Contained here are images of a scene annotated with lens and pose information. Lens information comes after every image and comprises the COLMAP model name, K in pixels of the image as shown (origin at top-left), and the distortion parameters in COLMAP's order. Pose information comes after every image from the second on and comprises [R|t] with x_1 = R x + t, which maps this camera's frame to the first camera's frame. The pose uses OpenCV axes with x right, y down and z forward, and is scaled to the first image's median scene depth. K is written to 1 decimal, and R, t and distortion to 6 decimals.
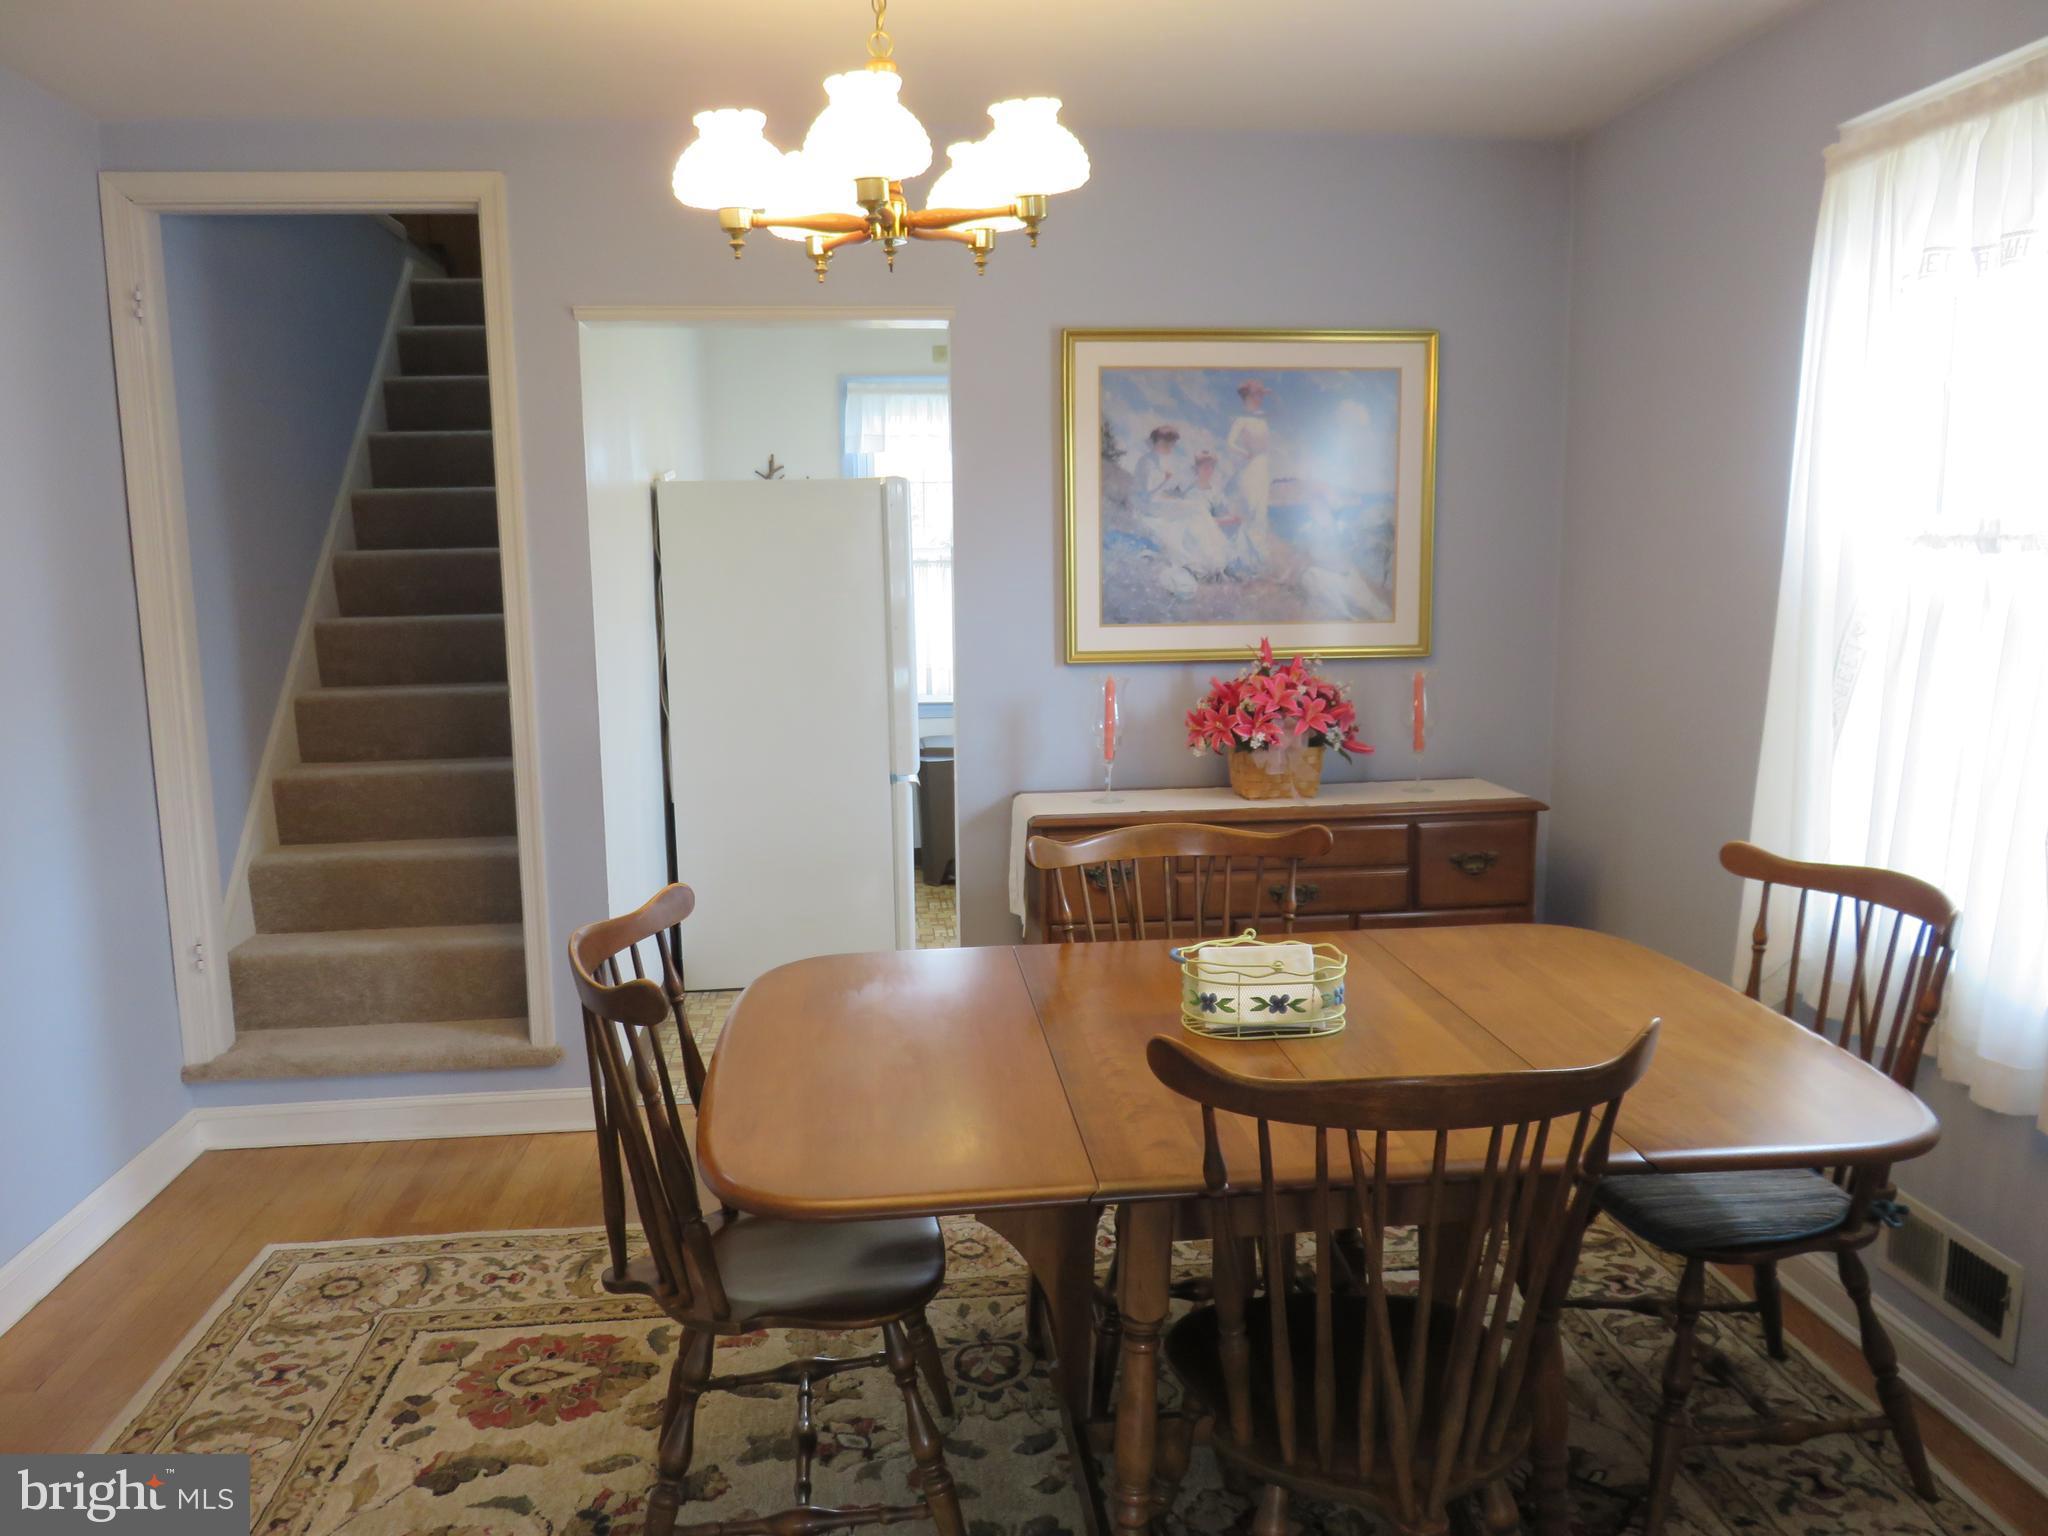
lens RADIAL K [[1528.9, 0, 1024.0], [0, 1528.9, 768.0], [0, 0, 1]] dist [-0.010276, -0.002324]
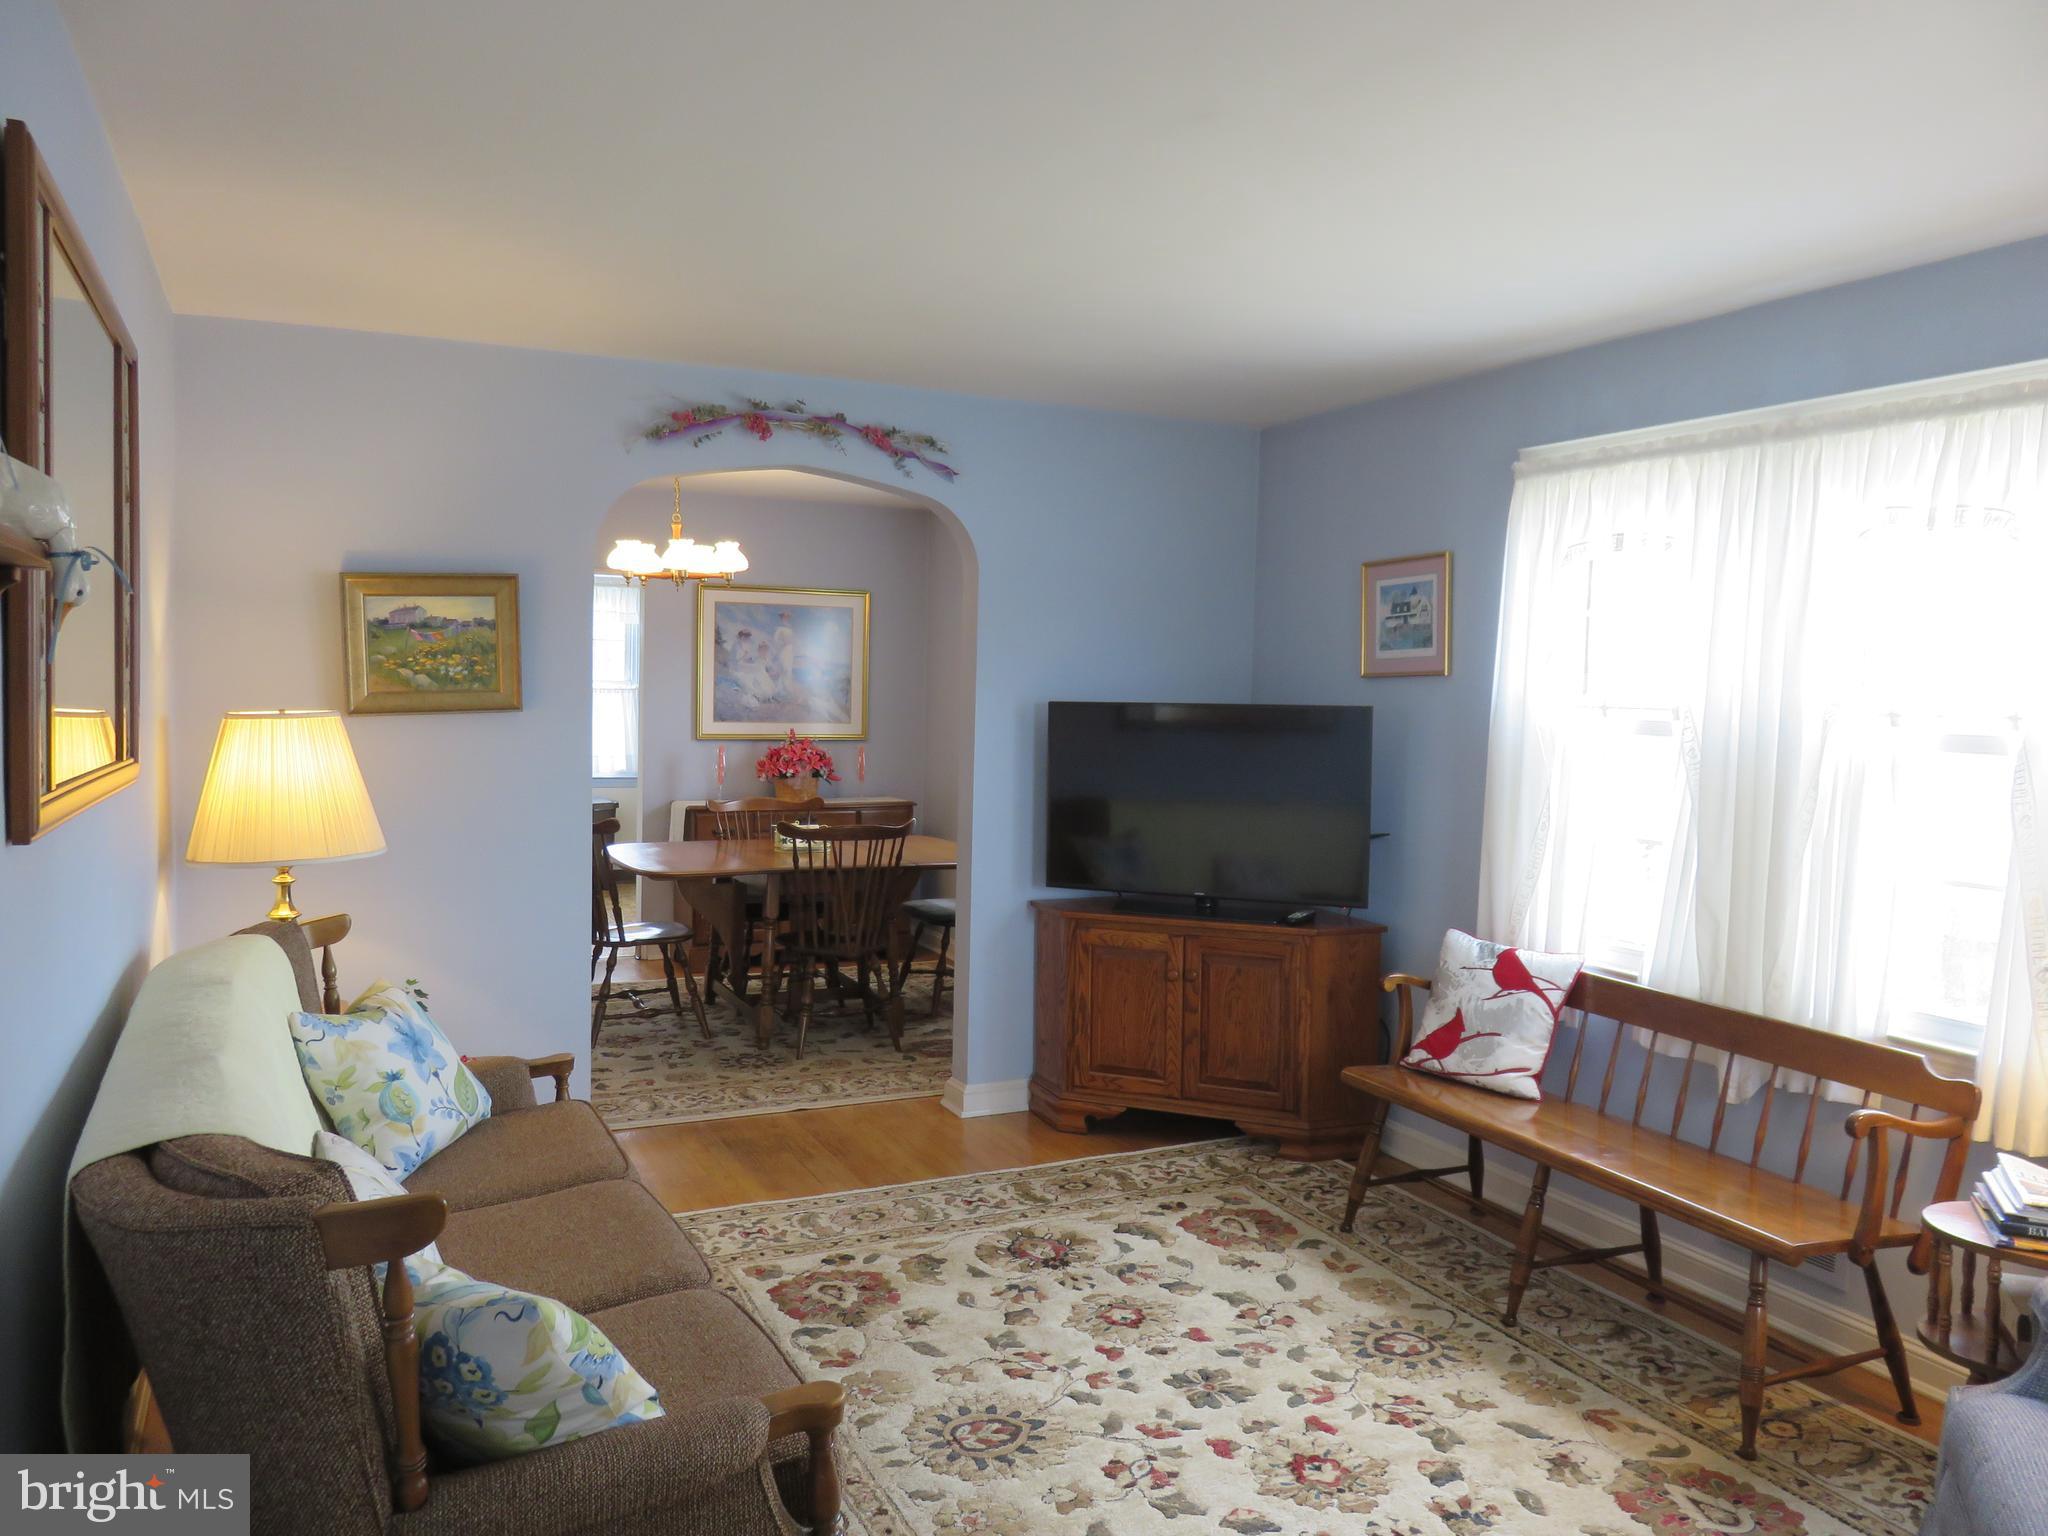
lens RADIAL K [[1556.5, 0, 1042.0], [0, 1556.5, 764.6], [0, 0, 1]] dist [-0.006503, 0.002961]
pose [[0.941292, 0.014704, 0.337274, -0.249830], [0.017674, 0.995535, -0.092727, 0.175276], [-0.337131, 0.093244, 0.936829, -1.173722]]
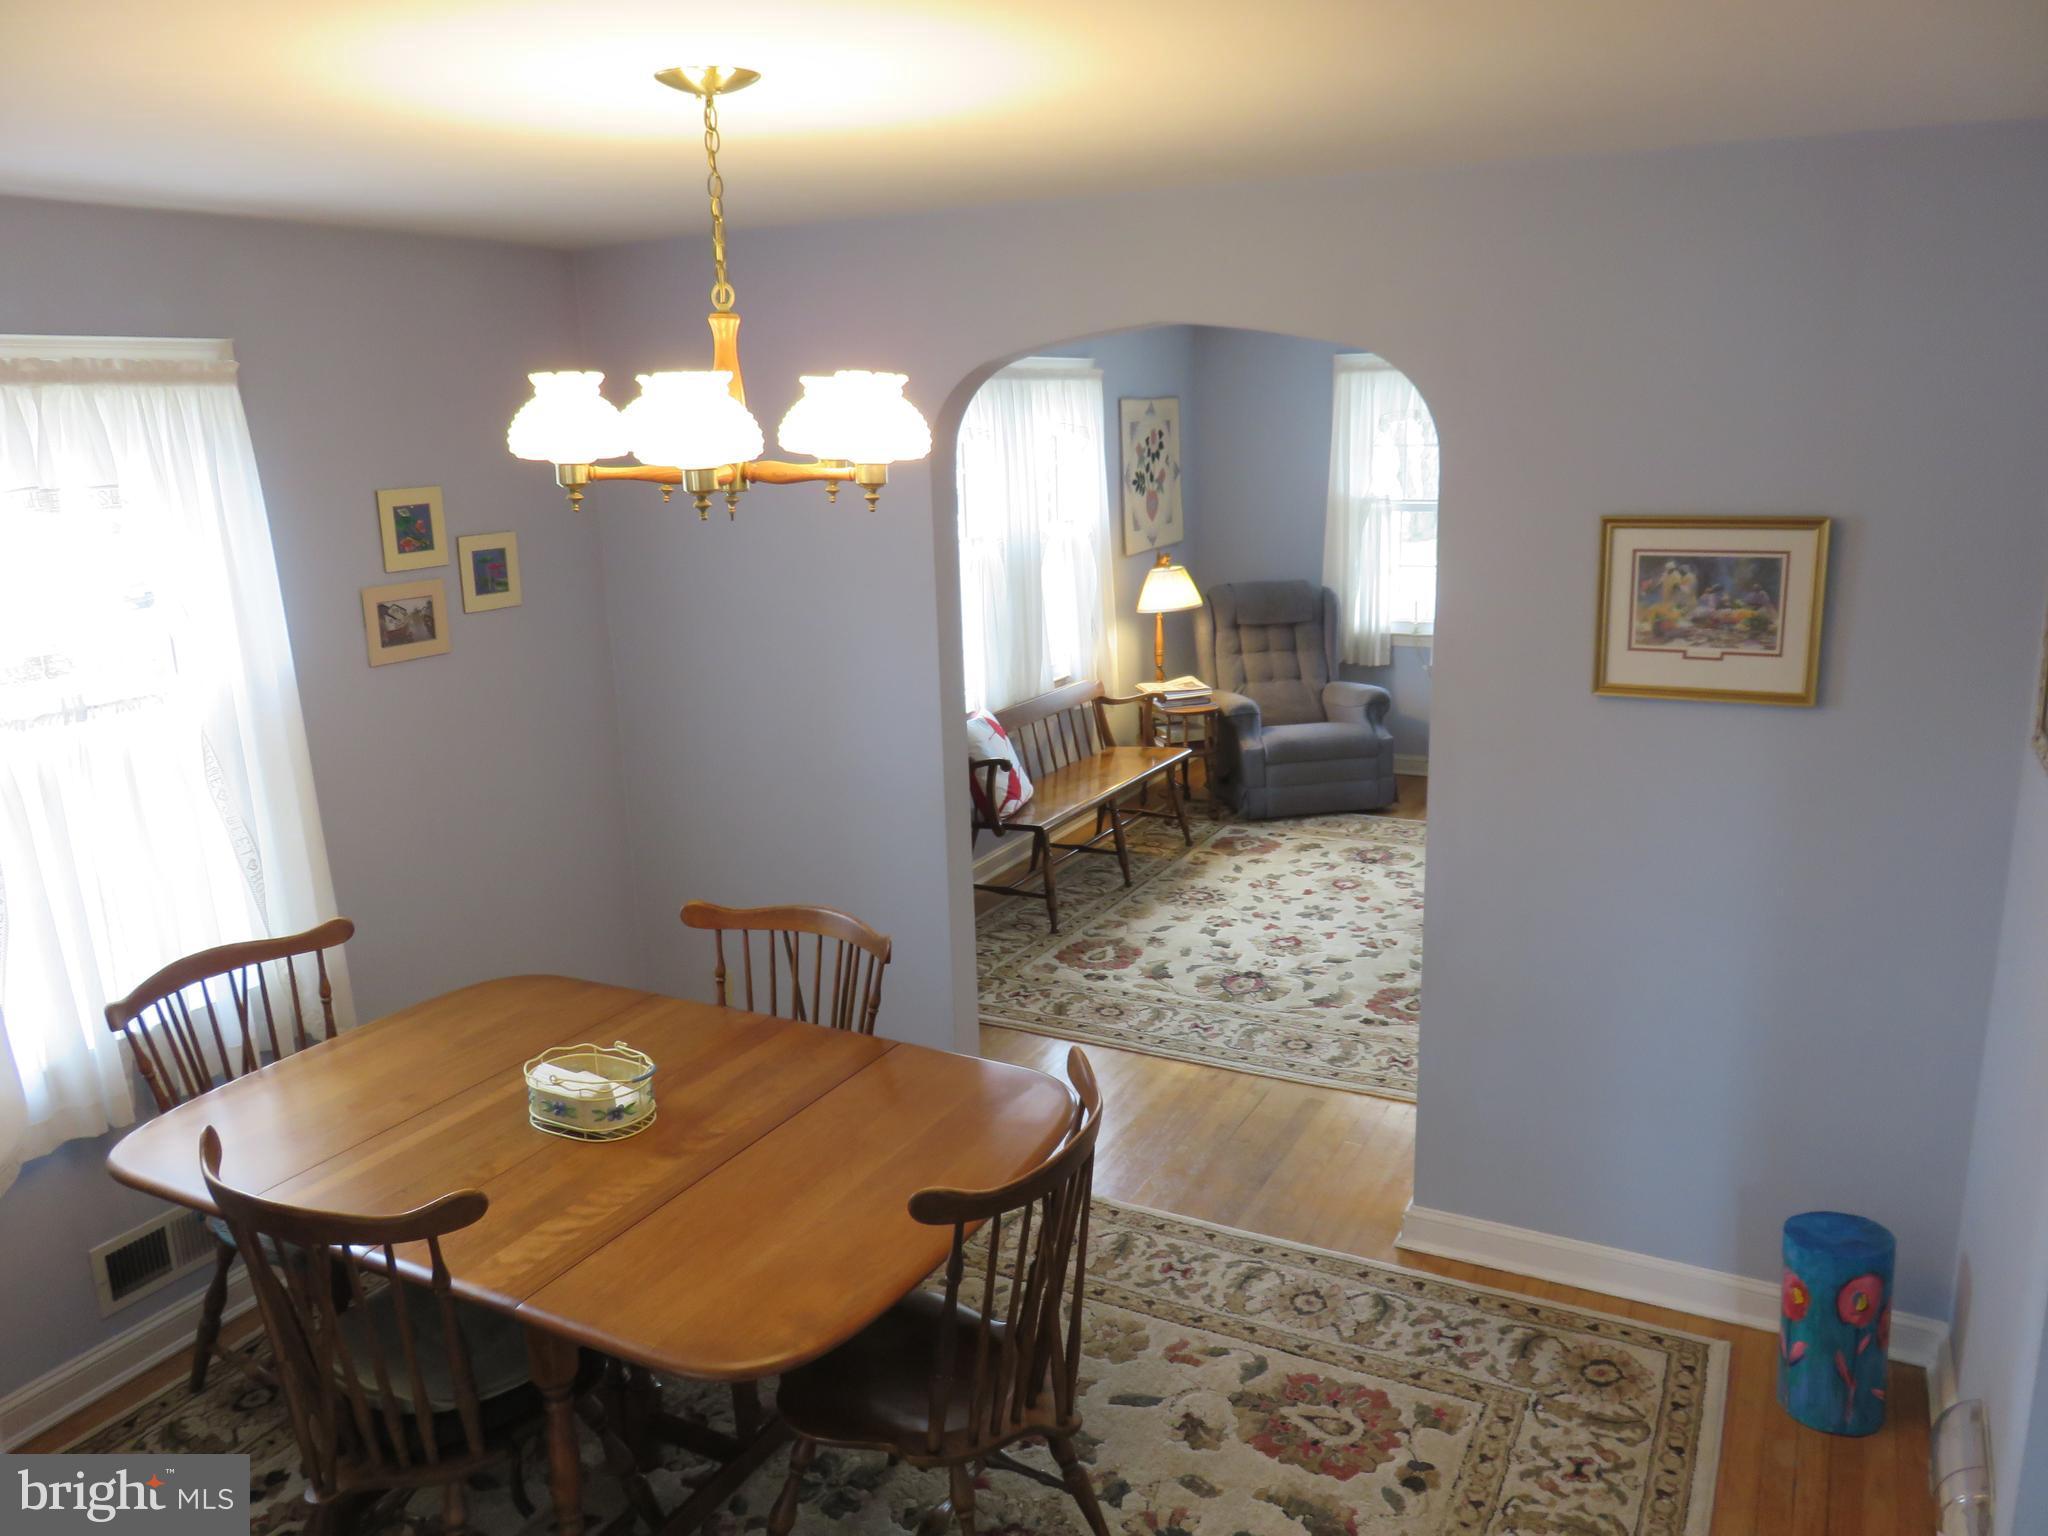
lens RADIAL K [[1542.7, 0, 1031.9], [0, 1542.7, 764.8], [0, 0, 1]] dist [0.001006, 0.001474]
pose [[-0.833266, -0.095556, 0.544551, -0.477054], [0.117948, 0.931551, 0.343949, -0.292205], [-0.540144, 0.350830, -0.764959, 0.997405]]
